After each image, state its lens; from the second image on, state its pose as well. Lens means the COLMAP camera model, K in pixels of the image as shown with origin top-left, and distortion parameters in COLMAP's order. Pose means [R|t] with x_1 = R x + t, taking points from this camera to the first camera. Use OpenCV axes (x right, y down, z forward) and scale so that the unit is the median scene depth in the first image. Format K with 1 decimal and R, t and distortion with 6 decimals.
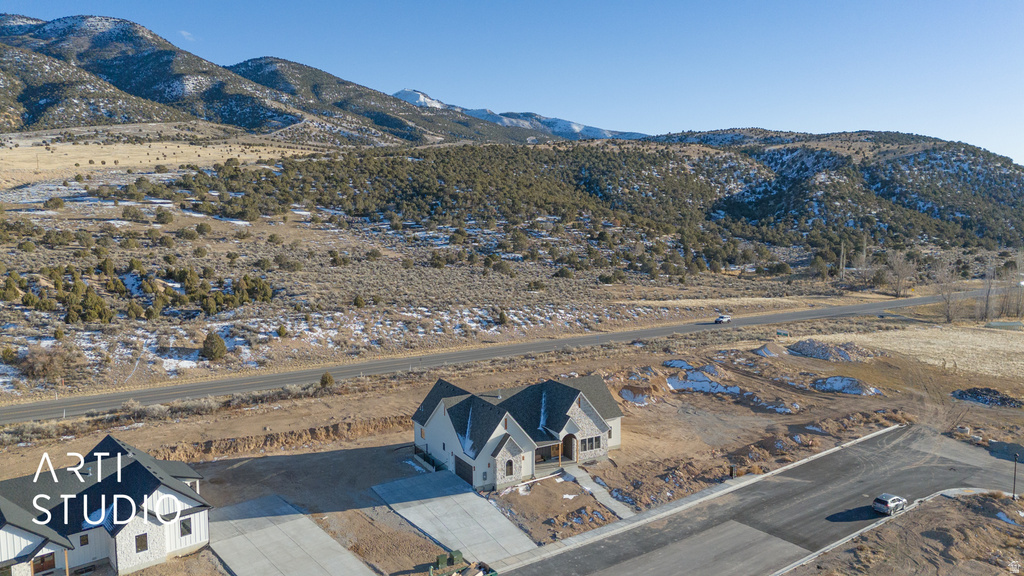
lens RADIAL K [[747.6, 0, 516.4], [0, 747.6, 288.0], [0, 0, 1]] dist [0.086801, -0.077260]
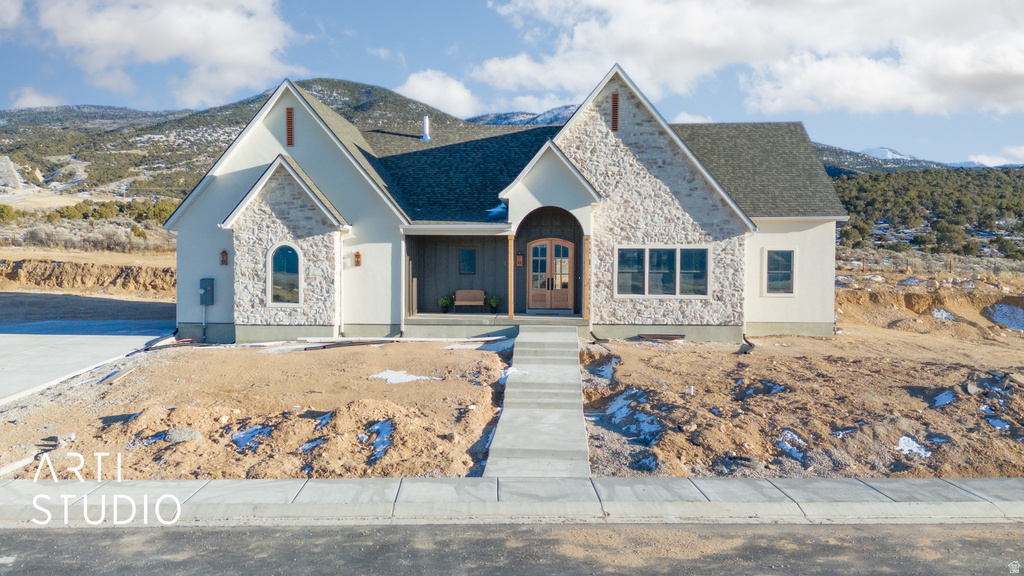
lens RADIAL K [[747.6, 0, 516.2], [0, 747.6, 285.1], [0, 0, 1]] dist [0.086801, -0.077260]
pose [[0.836475, 0.023534, -0.547499, 0.172012], [-0.076059, 0.994394, -0.073461, 0.198485], [0.542701, 0.103090, 0.833576, 0.621576]]
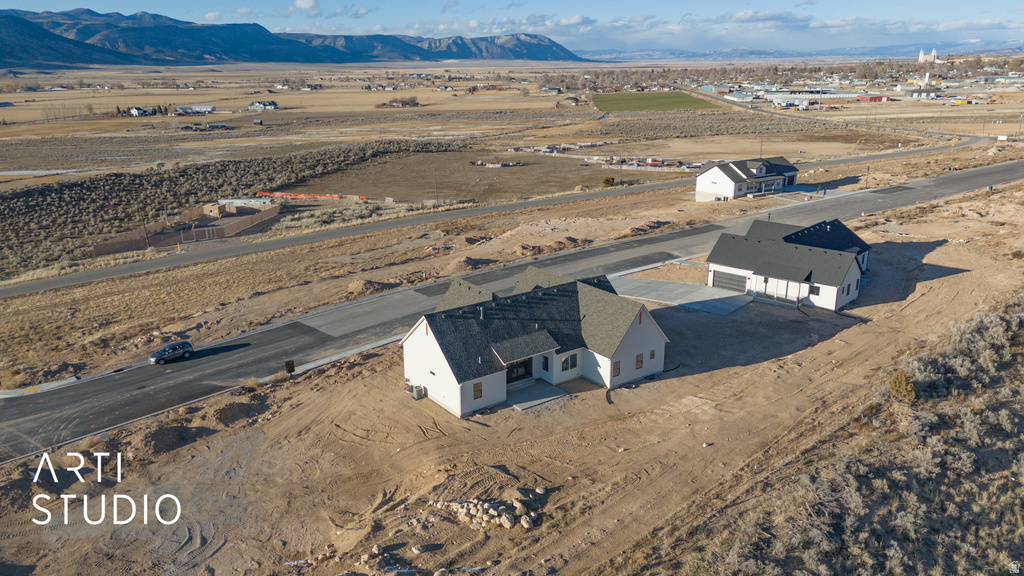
lens RADIAL K [[747.6, 0, 515.3], [0, 747.6, 286.5], [0, 0, 1]] dist [0.086801, -0.077260]
pose [[-0.993665, 0.042482, -0.104042, 0.089680], [-0.002932, 0.915684, 0.401888, -0.174382], [0.112343, 0.399647, -0.909759, 1.501024]]
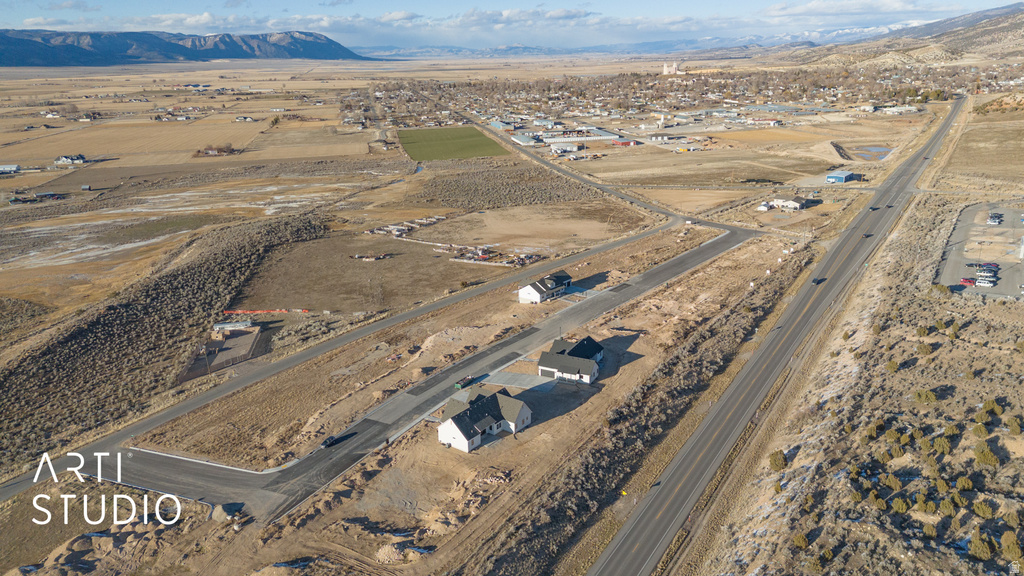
lens RADIAL K [[747.6, 0, 516.4], [0, 747.6, 290.1], [0, 0, 1]] dist [0.086801, -0.077260]
pose [[-0.924021, 0.134605, -0.357863, 0.560391], [-0.025326, 0.912375, 0.408571, -0.917605], [0.381501, 0.386592, -0.839645, 2.376935]]
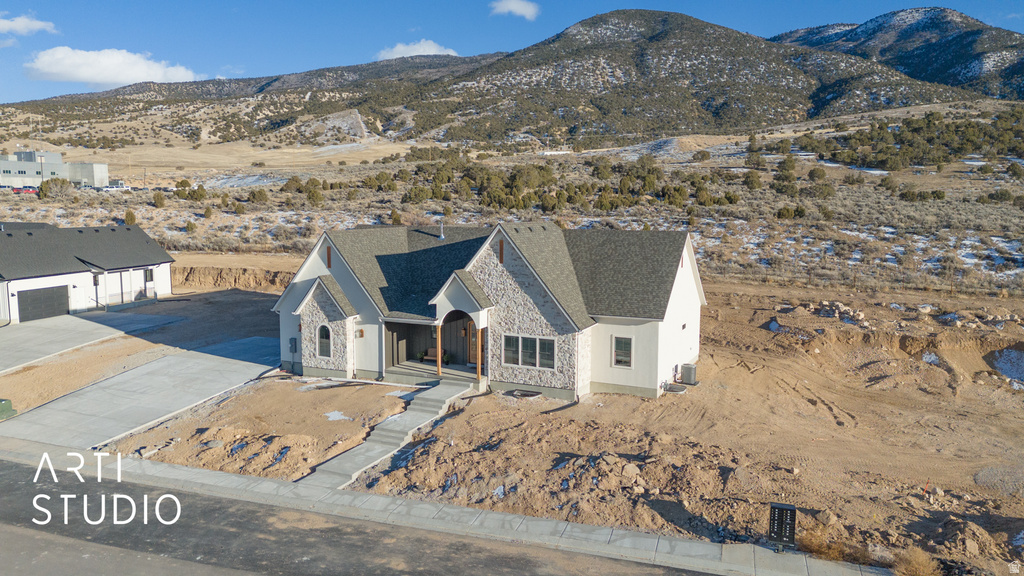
lens RADIAL K [[747.6, 0, 515.5], [0, 747.6, 286.8], [0, 0, 1]] dist [0.086801, -0.077260]
pose [[0.567243, 0.105035, -0.816825, 0.374793], [-0.105387, 0.992937, 0.054495, 0.123027], [0.816780, 0.055171, 0.574306, 0.621418]]
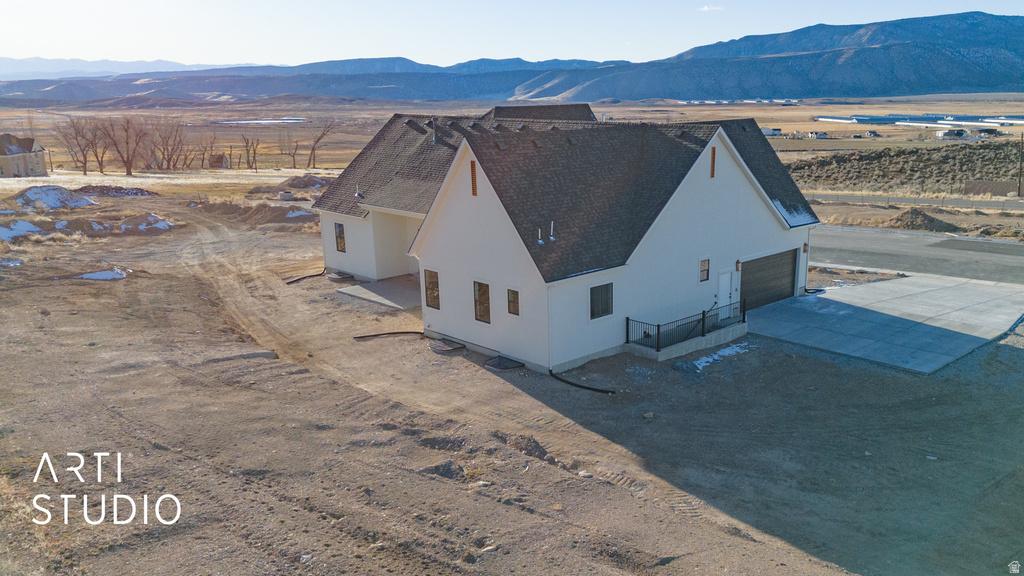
lens RADIAL K [[862.0, 0, 590.3], [0, 862.0, 329.4], [0, 0, 1]] dist [0.051382, -0.007699]
pose [[-0.271467, -0.253693, 0.928410, -0.384728], [0.123200, 0.947539, 0.294944, 0.091500], [-0.954530, 0.194447, -0.225971, 0.946322]]
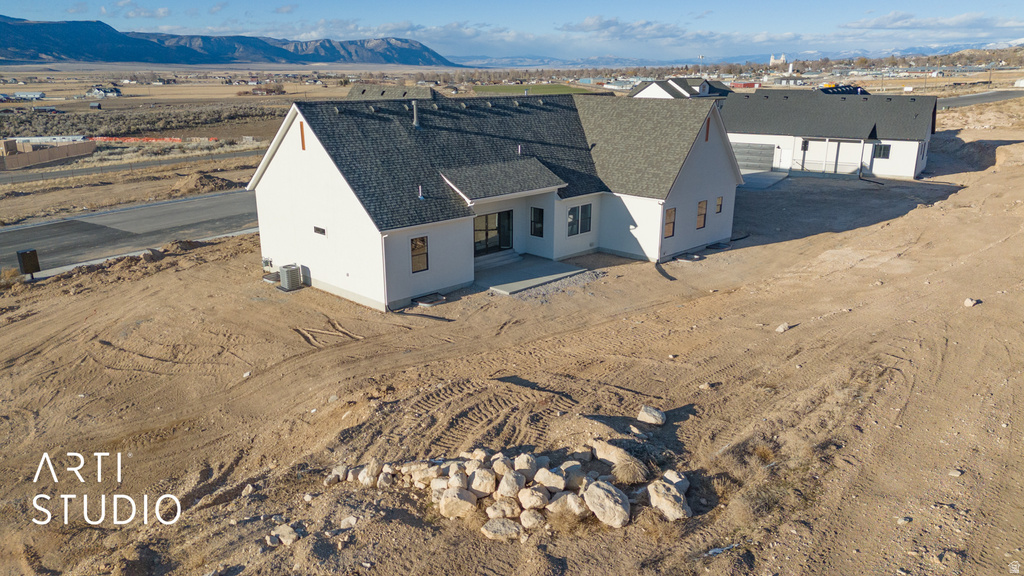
lens RADIAL K [[747.6, 0, 515.8], [0, 747.6, 284.3], [0, 0, 1]] dist [0.086801, -0.077260]
pose [[-0.962335, 0.078691, -0.260228, 0.101551], [-0.030102, 0.920467, 0.389659, 0.052087], [0.270194, 0.382816, -0.883429, 1.240695]]
